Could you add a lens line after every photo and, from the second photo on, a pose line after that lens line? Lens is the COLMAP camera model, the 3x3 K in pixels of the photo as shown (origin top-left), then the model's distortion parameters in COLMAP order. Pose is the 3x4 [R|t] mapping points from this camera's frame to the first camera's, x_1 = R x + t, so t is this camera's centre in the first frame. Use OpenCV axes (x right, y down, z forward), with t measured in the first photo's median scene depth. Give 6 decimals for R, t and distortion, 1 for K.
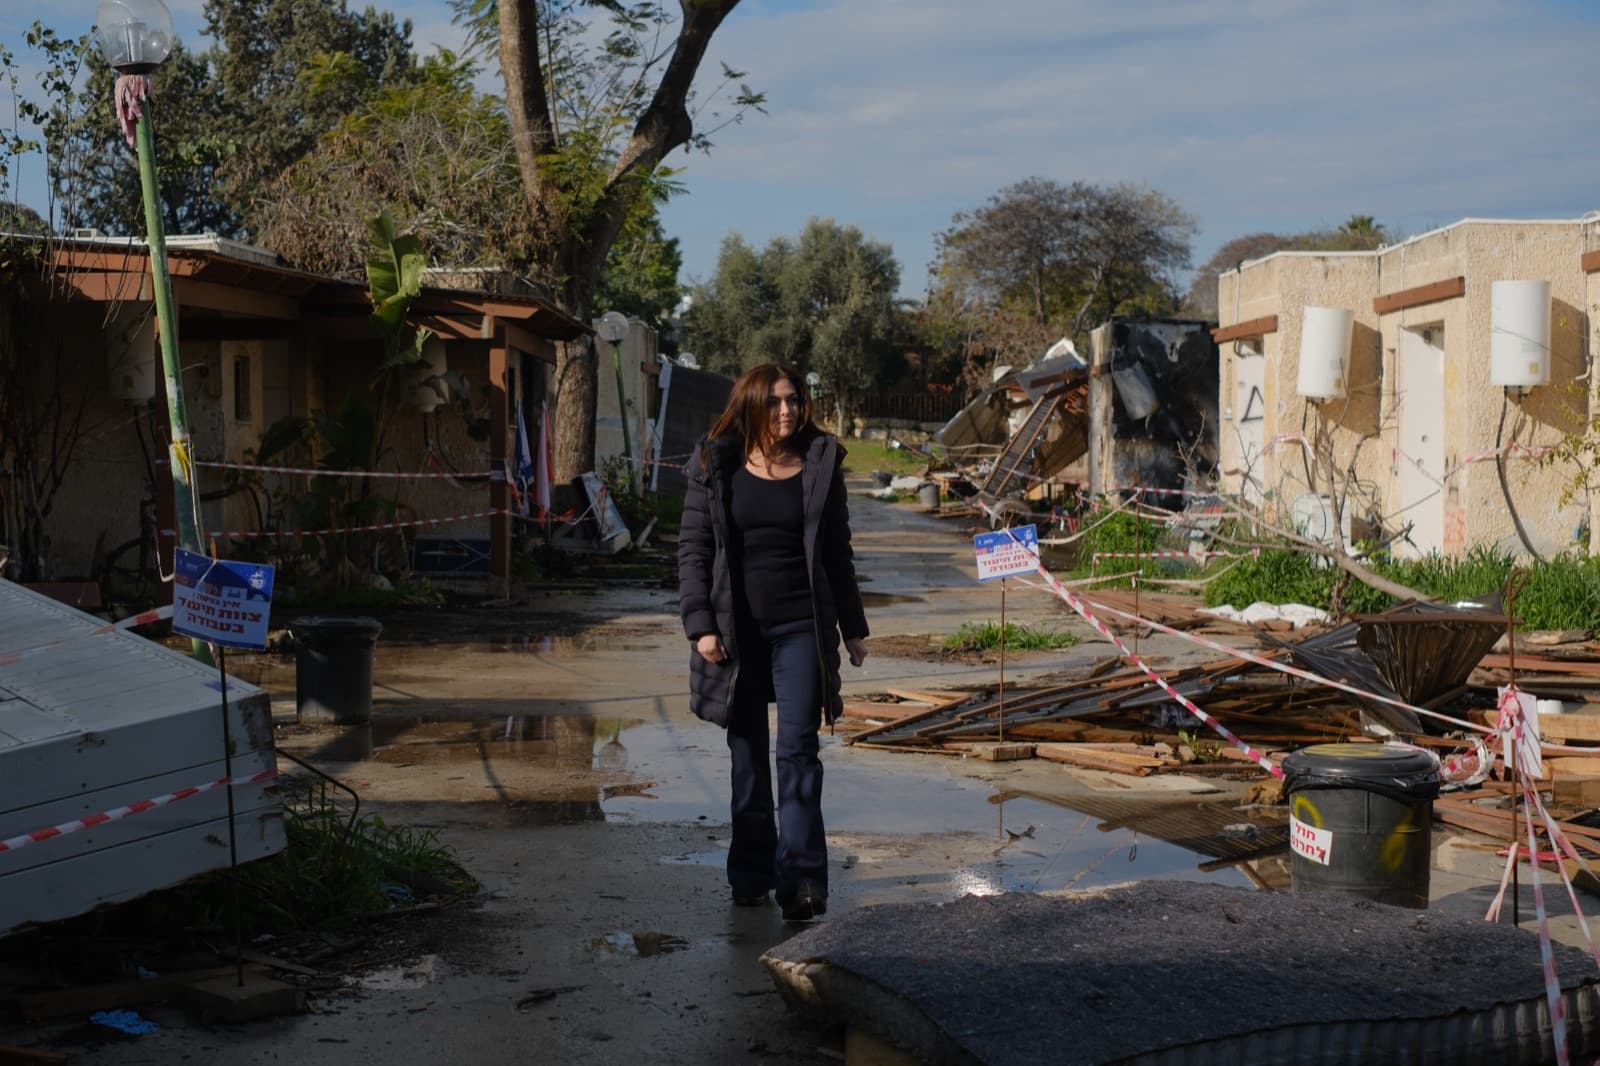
lens RADIAL K [[2482.3, 0, 800.0], [0, 2482.3, 533.0], [0, 0, 1]] dist [0.020300, 0.147970]
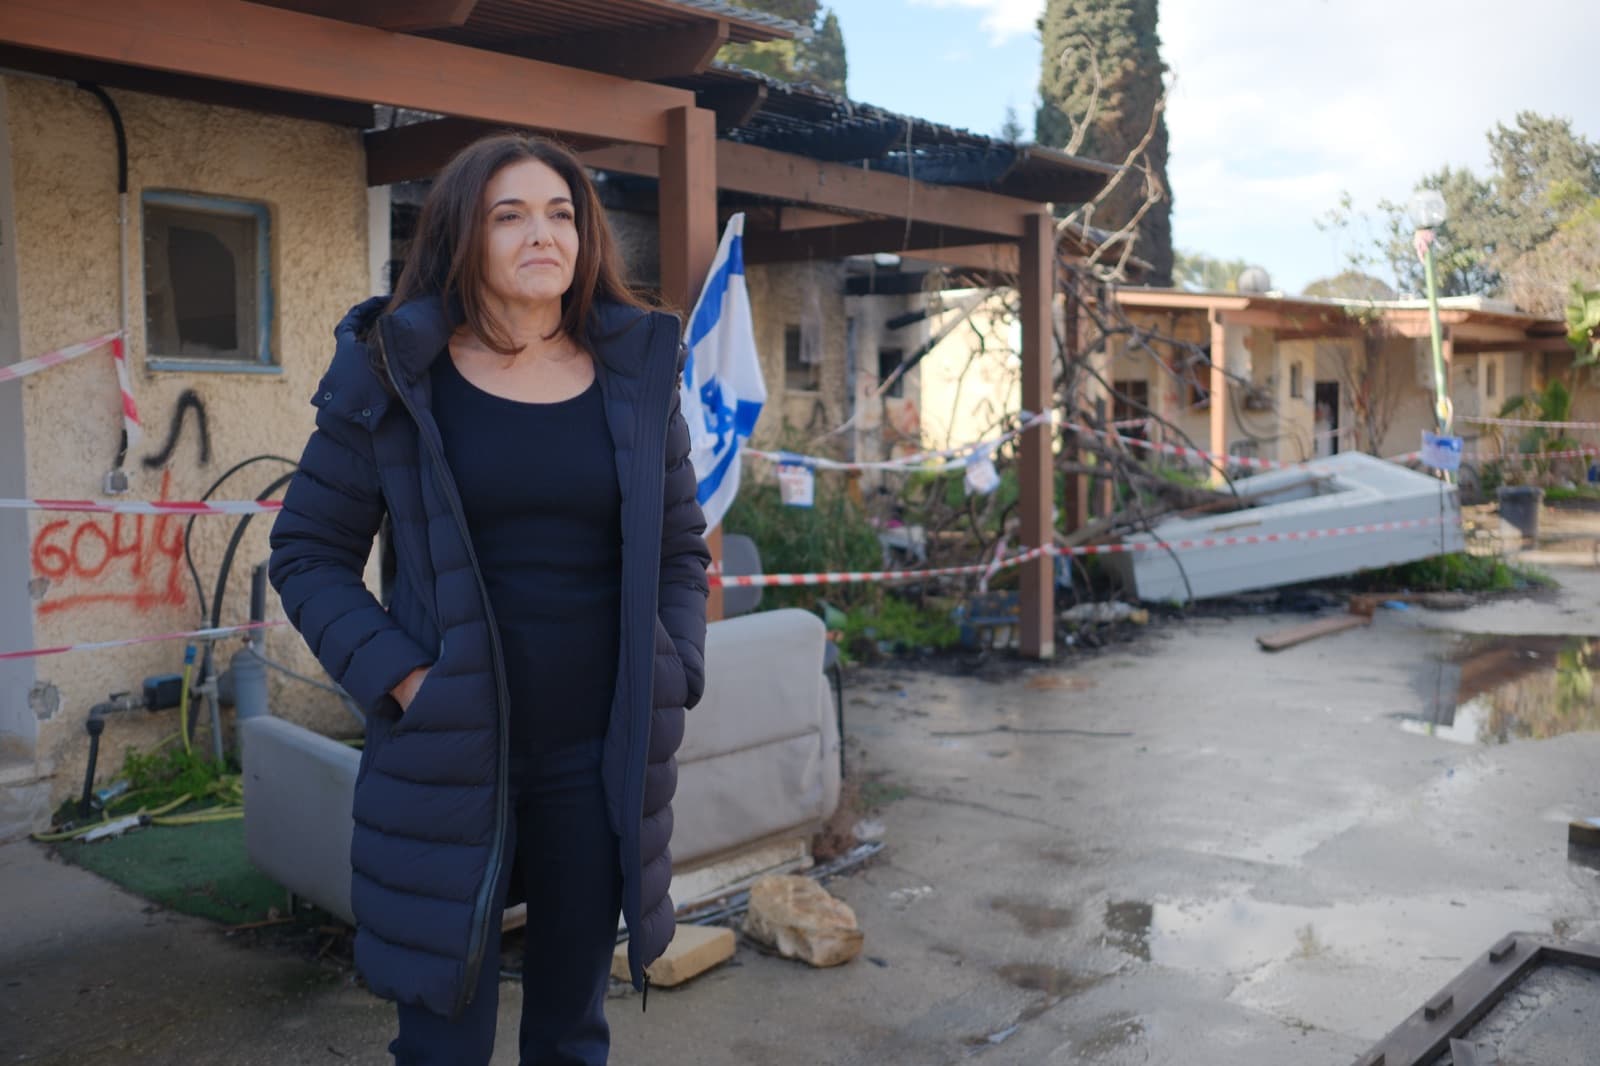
lens RADIAL K [[1591.2, 0, 800.0], [0, 1591.2, 533.0], [0, 0, 1]] dist [0.004605, 0.019166]
pose [[0.798682, 0.034712, -0.600751, 0.075911], [-0.015697, 0.999197, 0.036867, 0.019030], [0.601548, -0.020015, 0.798586, -0.238200]]
